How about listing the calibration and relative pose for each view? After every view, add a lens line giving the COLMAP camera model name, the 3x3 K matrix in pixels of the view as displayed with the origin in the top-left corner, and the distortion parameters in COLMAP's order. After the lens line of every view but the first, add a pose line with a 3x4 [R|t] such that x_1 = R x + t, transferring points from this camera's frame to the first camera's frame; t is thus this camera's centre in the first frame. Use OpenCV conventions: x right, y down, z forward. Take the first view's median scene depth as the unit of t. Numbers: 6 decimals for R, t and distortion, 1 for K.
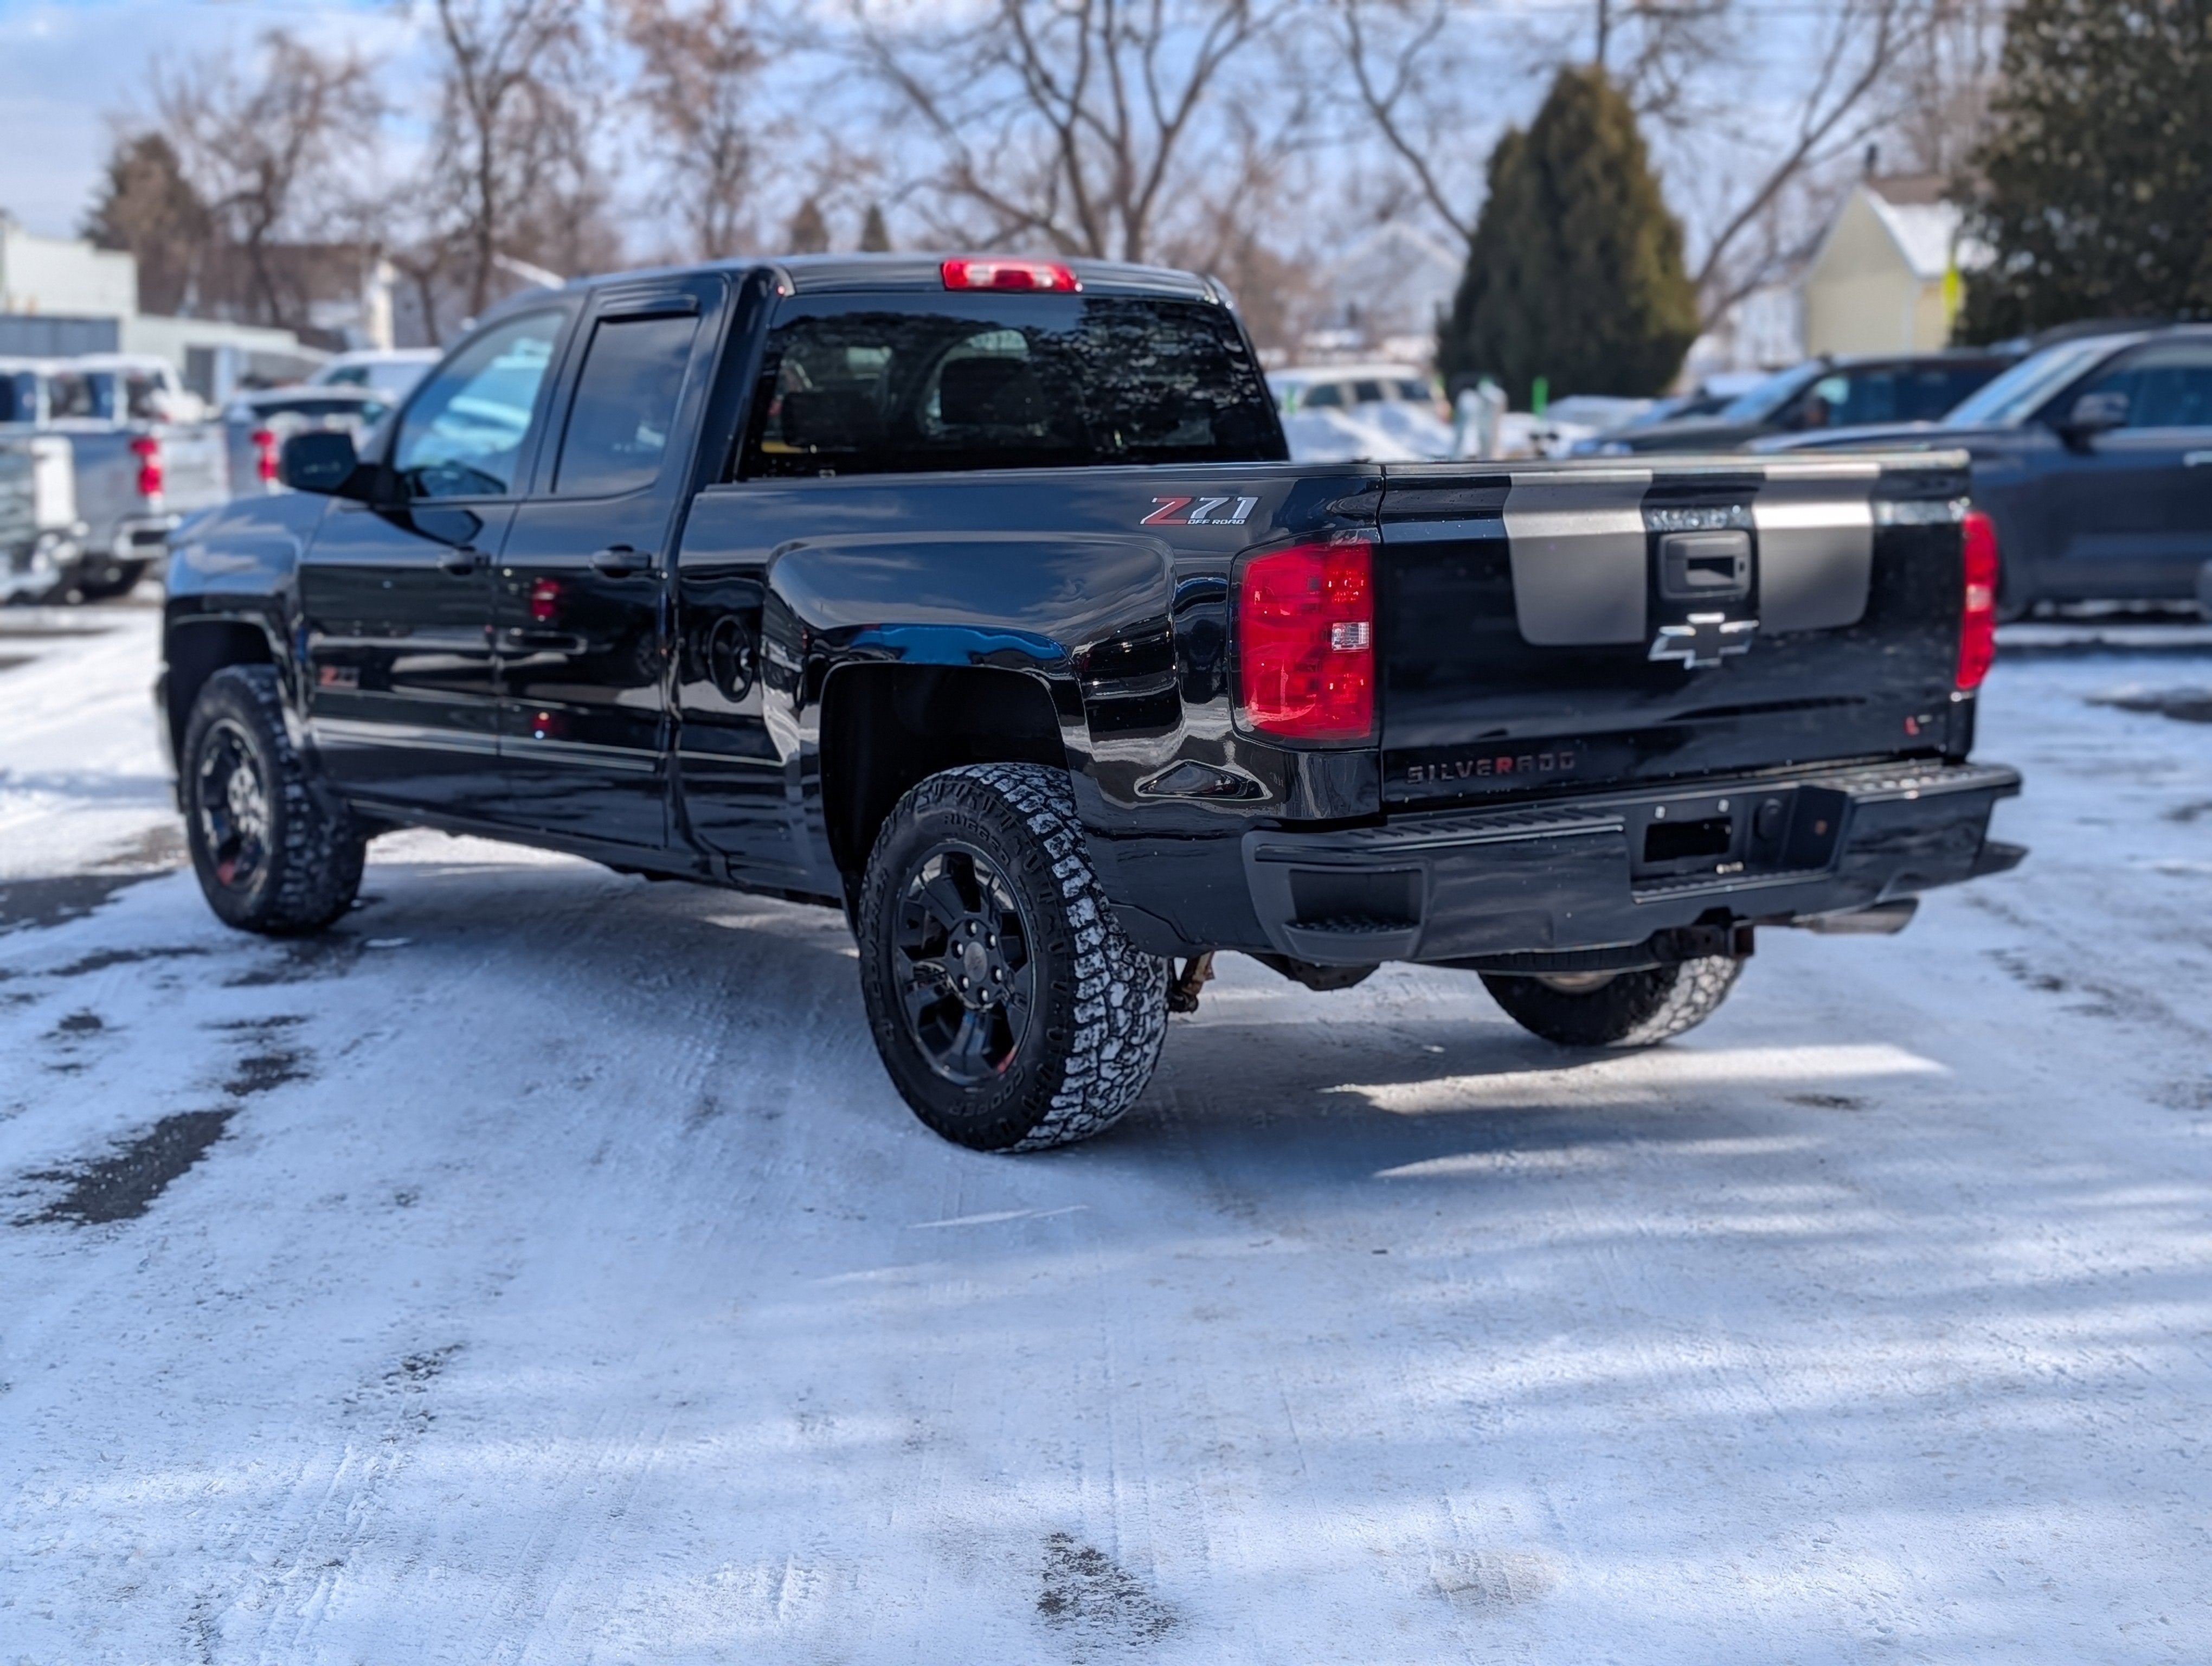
lens RADIAL K [[3140.2, 0, 1106.0], [0, 3140.2, 833.0], [0, 0, 1]] dist [0.192896, -0.692141]
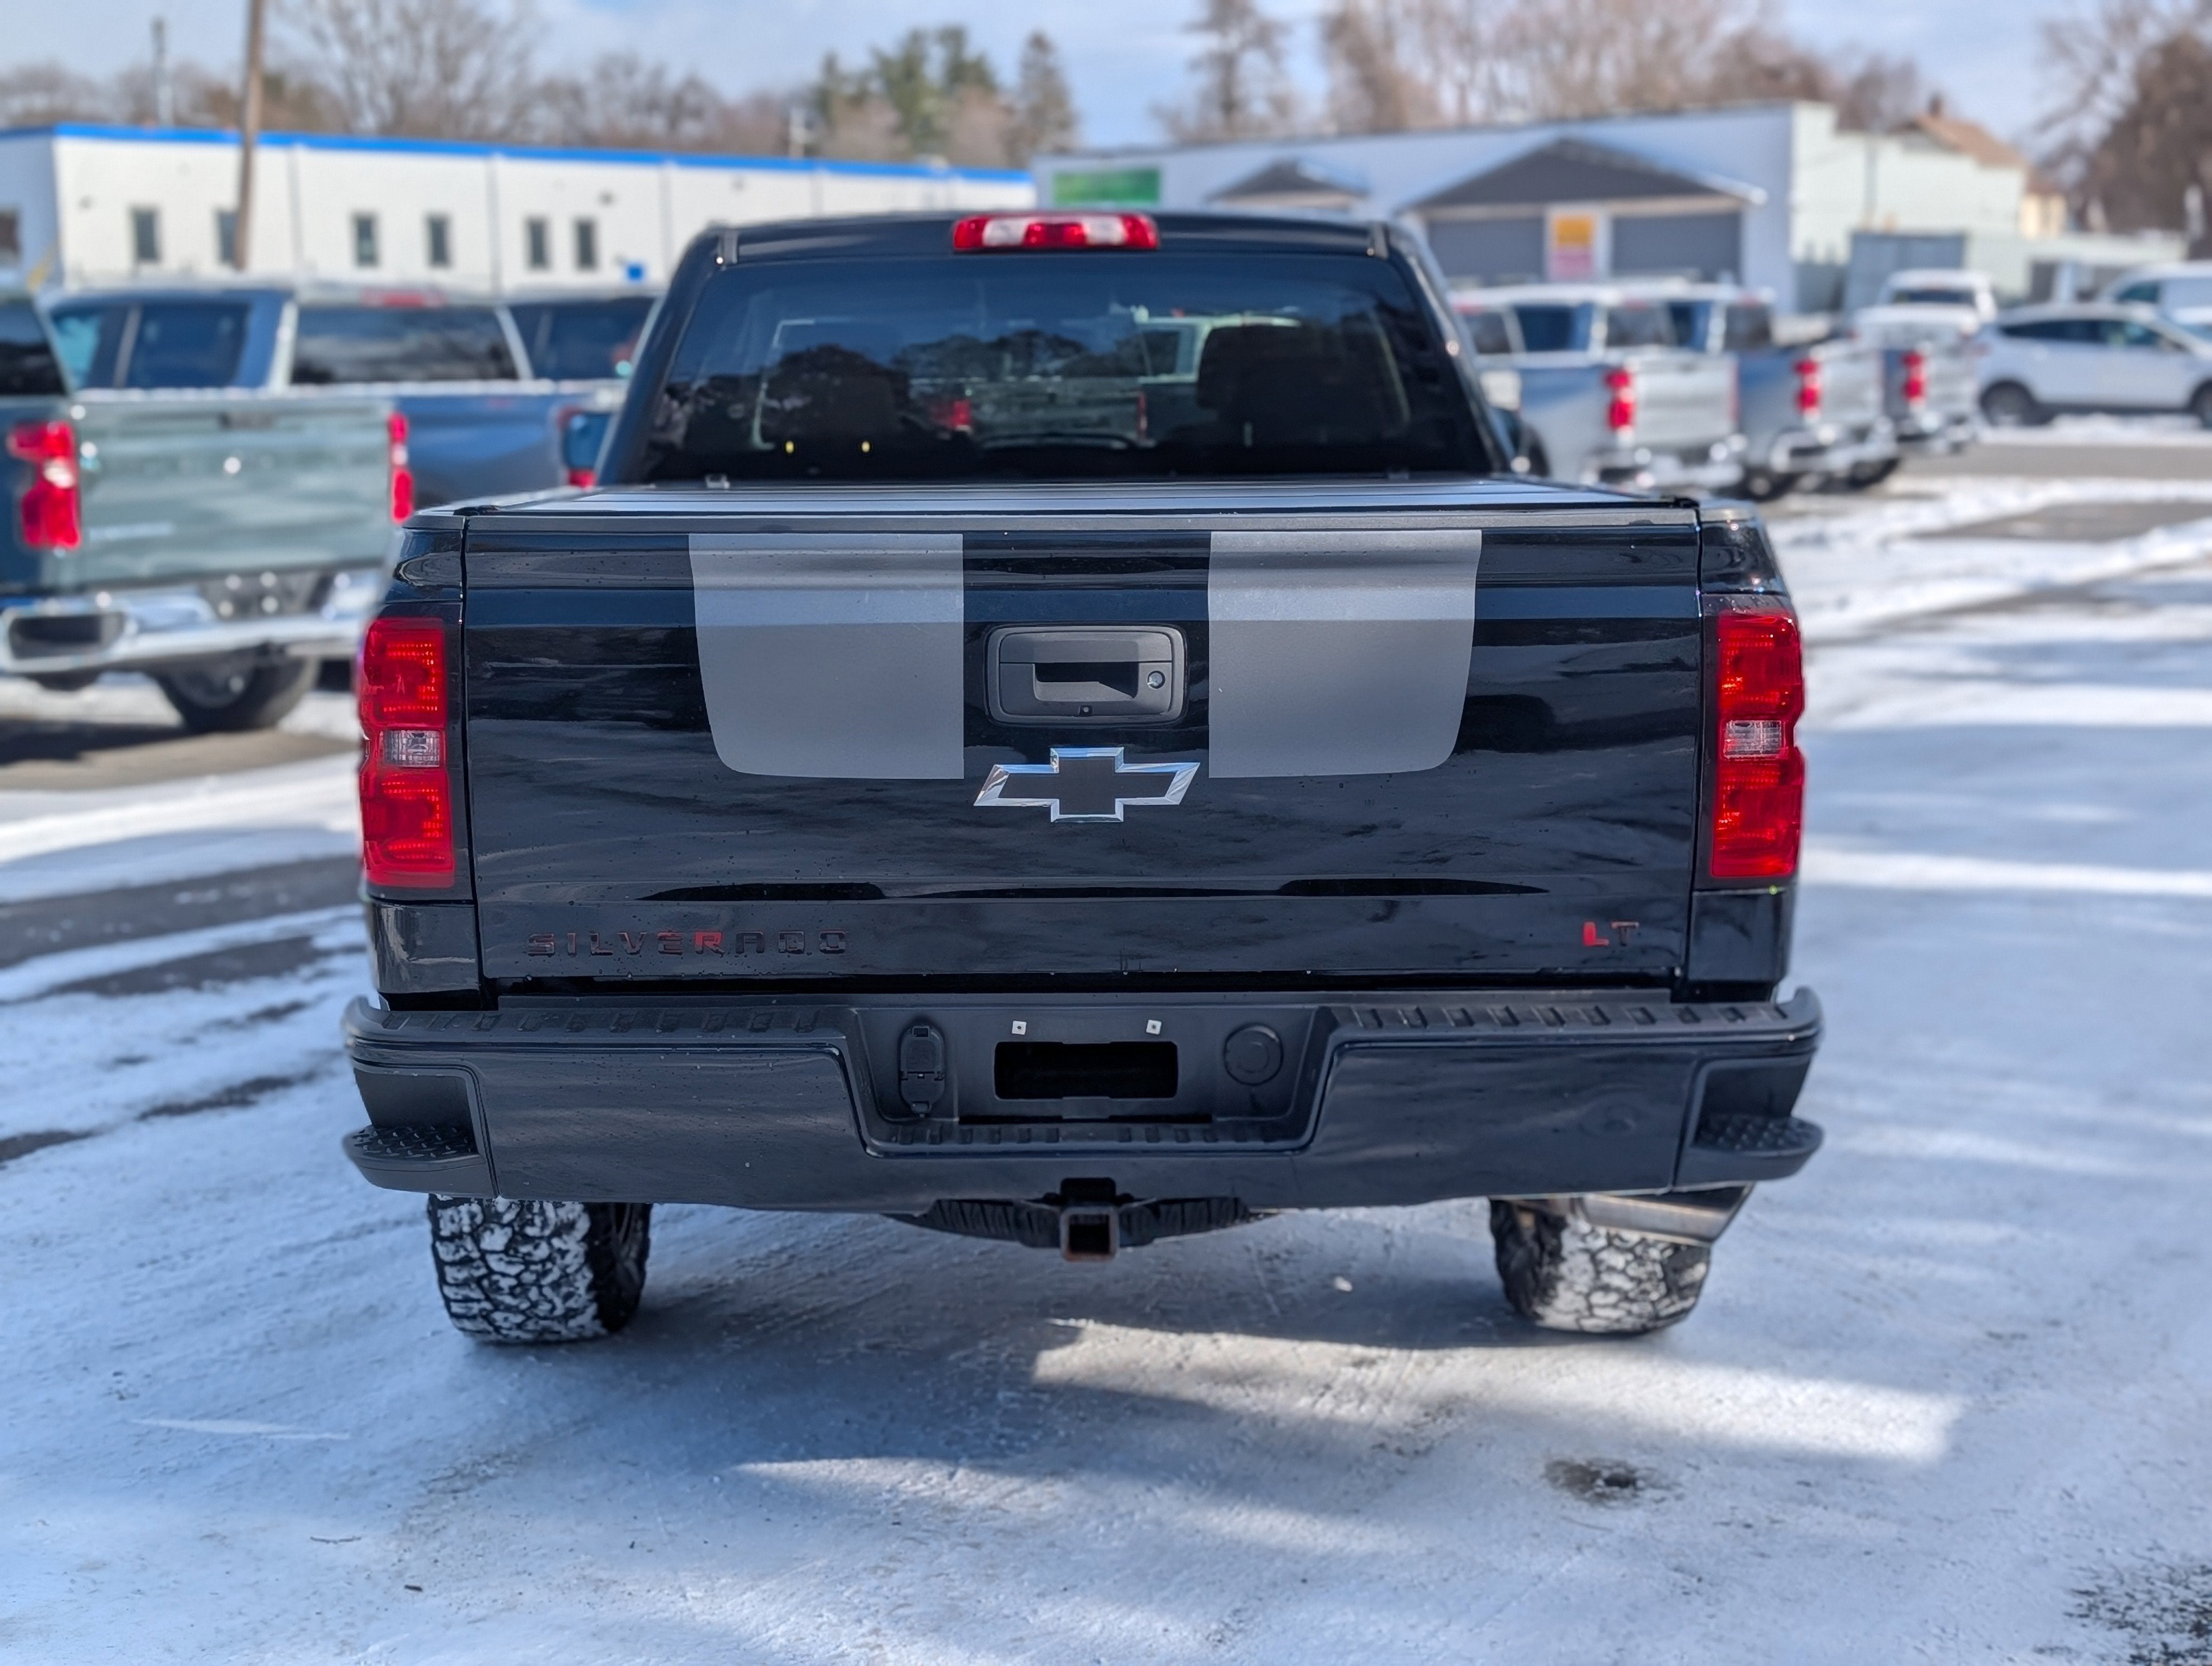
lens RADIAL K [[3174.6, 0, 1075.7], [0, 3174.6, 780.9], [0, 0, 1]] dist [0.044795, -0.099851]
pose [[0.806523, 0.081721, -0.585527, 0.575303], [-0.074800, 0.996547, 0.036054, -0.084558], [0.586451, 0.014719, 0.809851, 0.441664]]
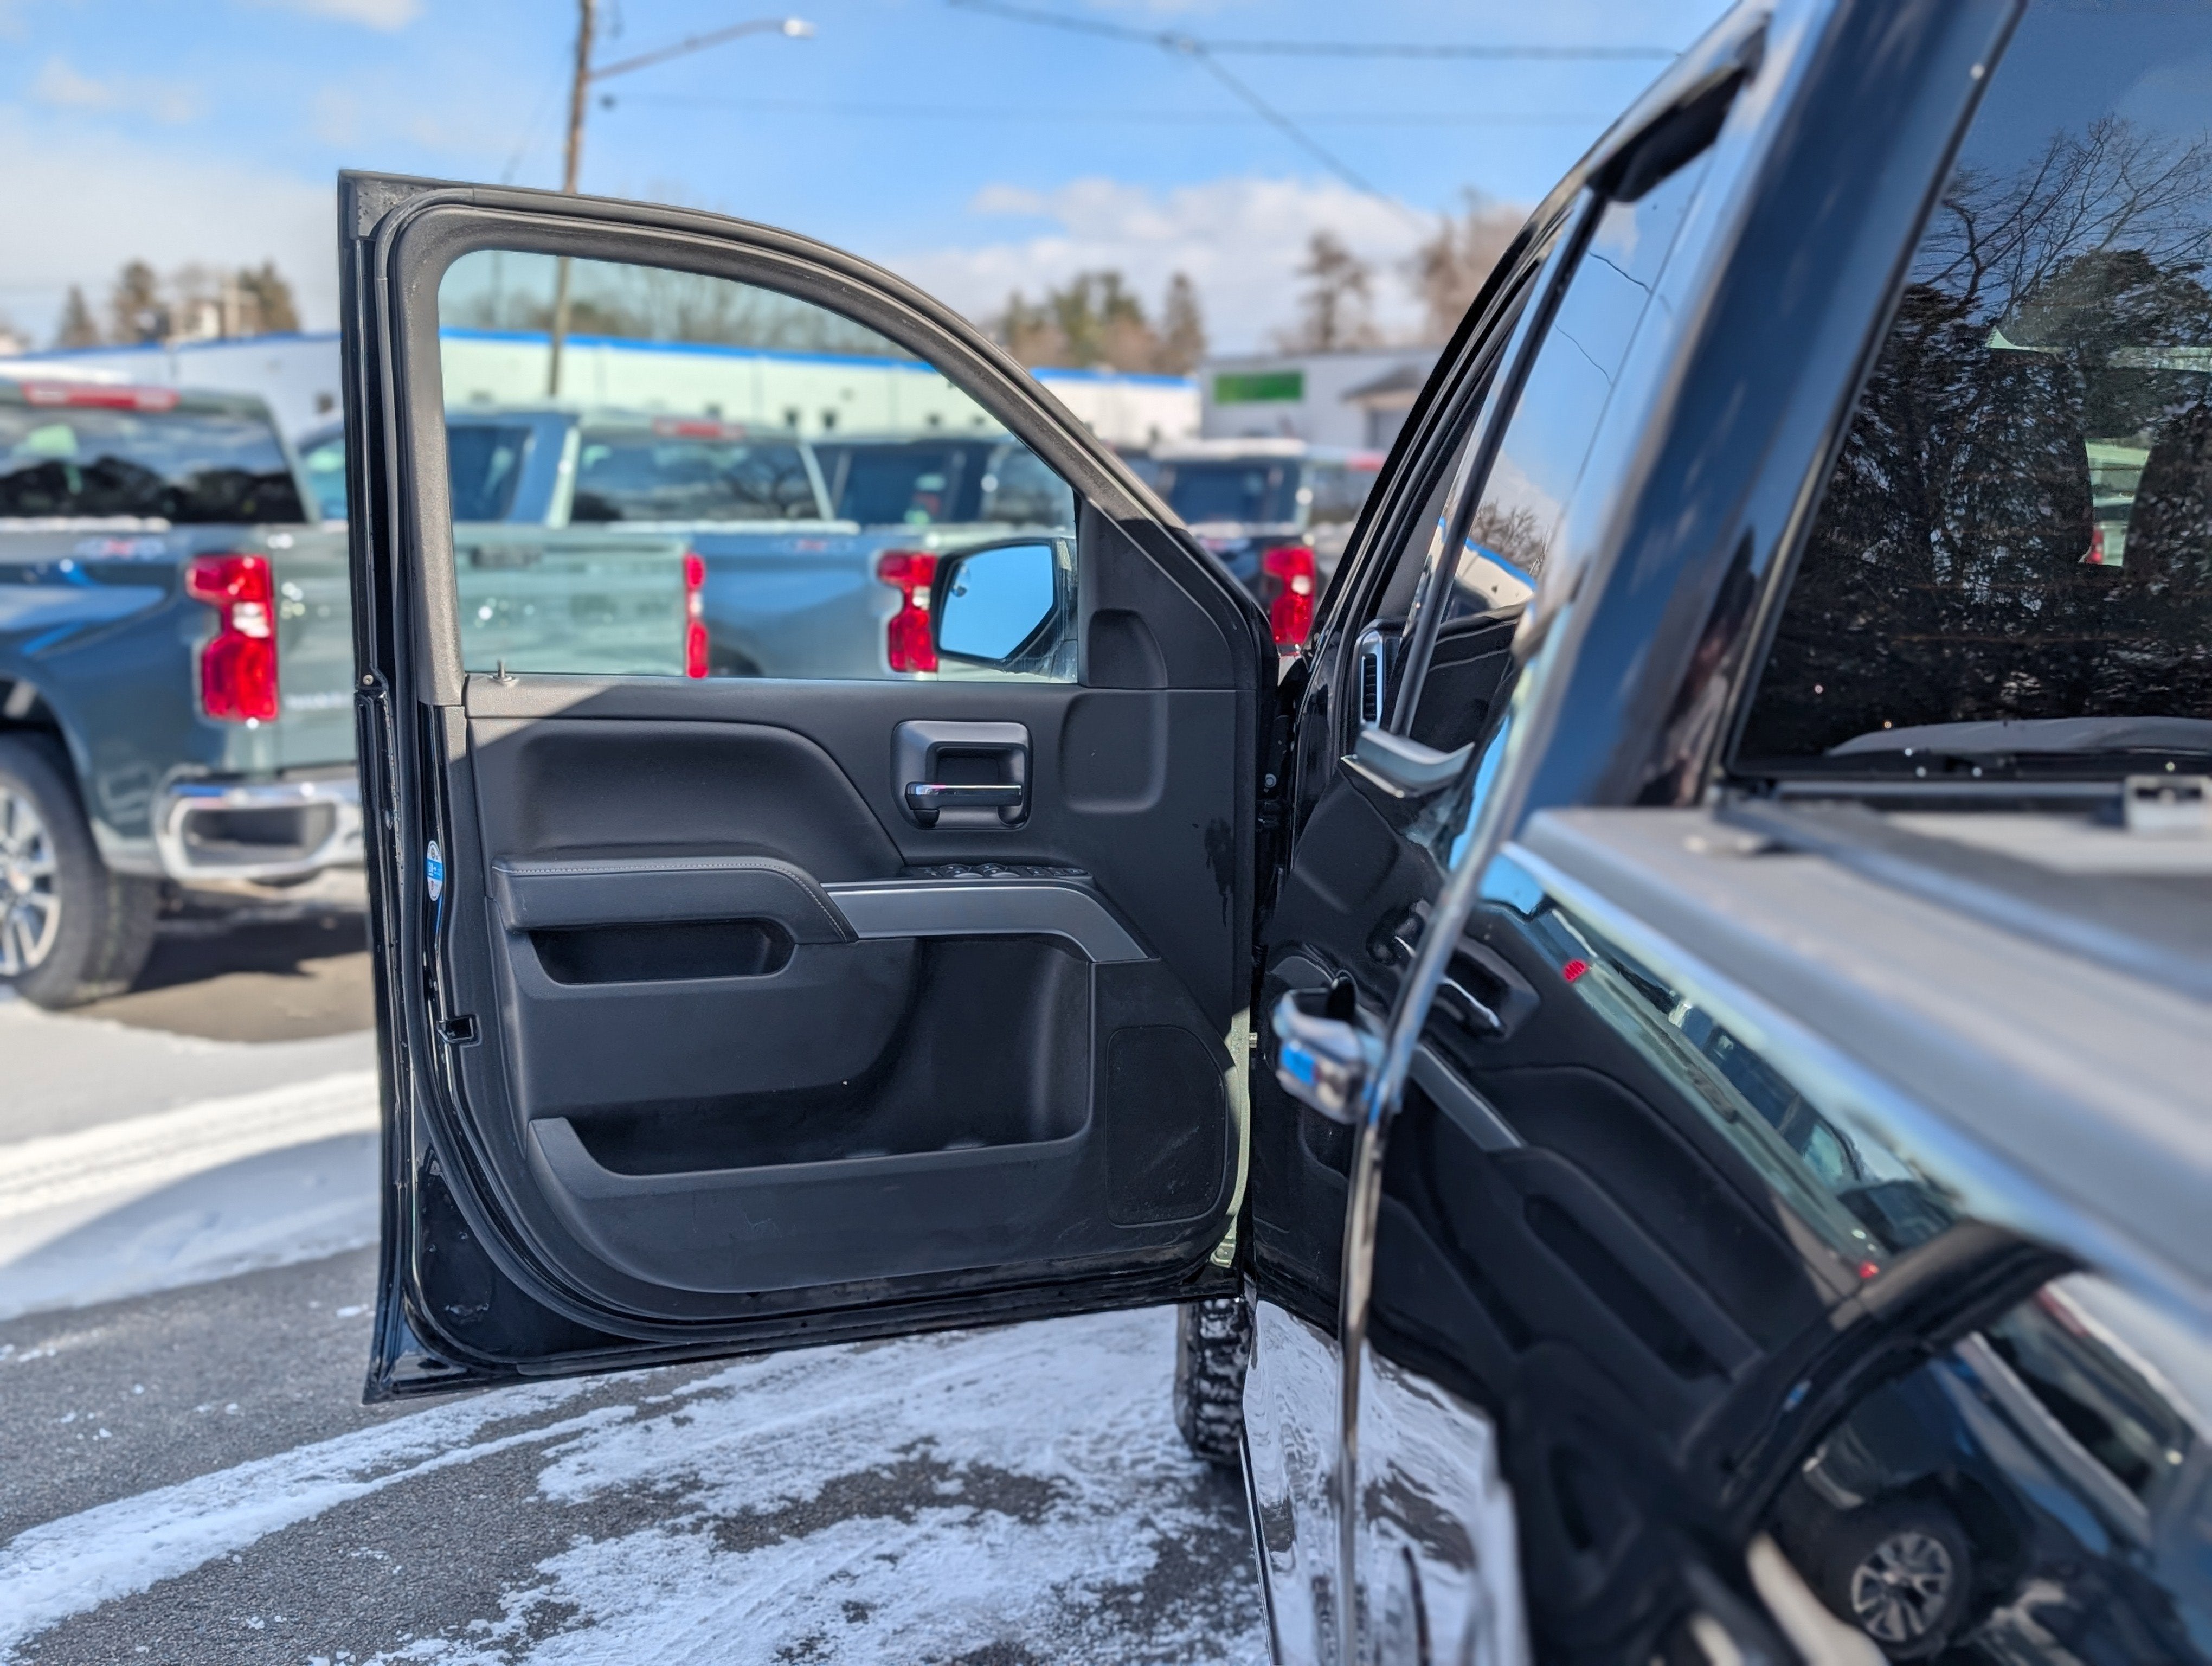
lens RADIAL K [[2389.4, 0, 1106.0], [0, 2389.4, 833.0], [0, 0, 1]] dist [0.004072, -0.011573]
pose [[0.786913, 0.095969, -0.609555, -0.059110], [-0.095881, 0.994851, 0.032852, -0.130310], [0.609569, 0.032593, 0.792063, 0.995585]]
